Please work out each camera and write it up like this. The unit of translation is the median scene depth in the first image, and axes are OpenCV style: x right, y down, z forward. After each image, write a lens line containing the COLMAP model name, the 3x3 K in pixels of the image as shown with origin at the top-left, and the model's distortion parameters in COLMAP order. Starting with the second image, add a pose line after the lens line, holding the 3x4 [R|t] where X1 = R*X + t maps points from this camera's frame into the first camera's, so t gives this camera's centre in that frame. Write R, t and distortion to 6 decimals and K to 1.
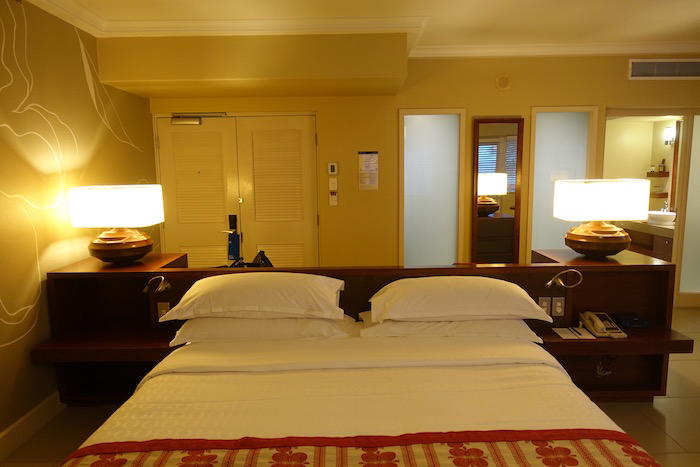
lens RADIAL K [[478.0, 0, 349.7], [0, 478.0, 233.7], [0, 0, 1]] dist [0.002993, -0.006132]
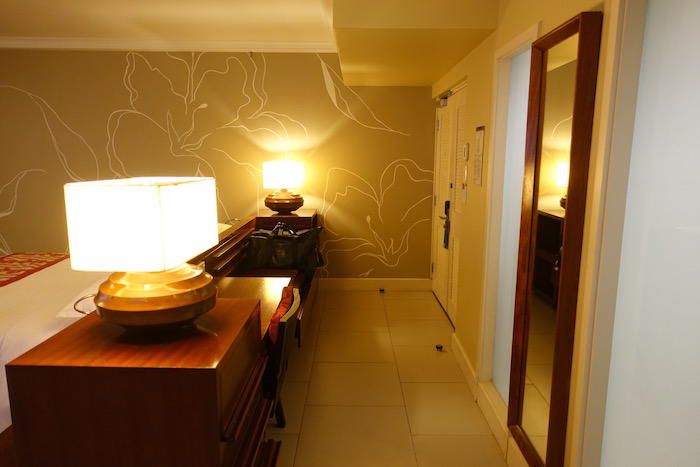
lens RADIAL K [[478.0, 0, 348.9], [0, 478.0, 236.1], [0, 0, 1]] dist [0.002993, -0.006132]
pose [[0.008713, 0.189110, -0.981917, 1.032472], [-0.133304, 0.973410, 0.186289, -0.178980], [0.991037, 0.129271, 0.033690, 1.187256]]
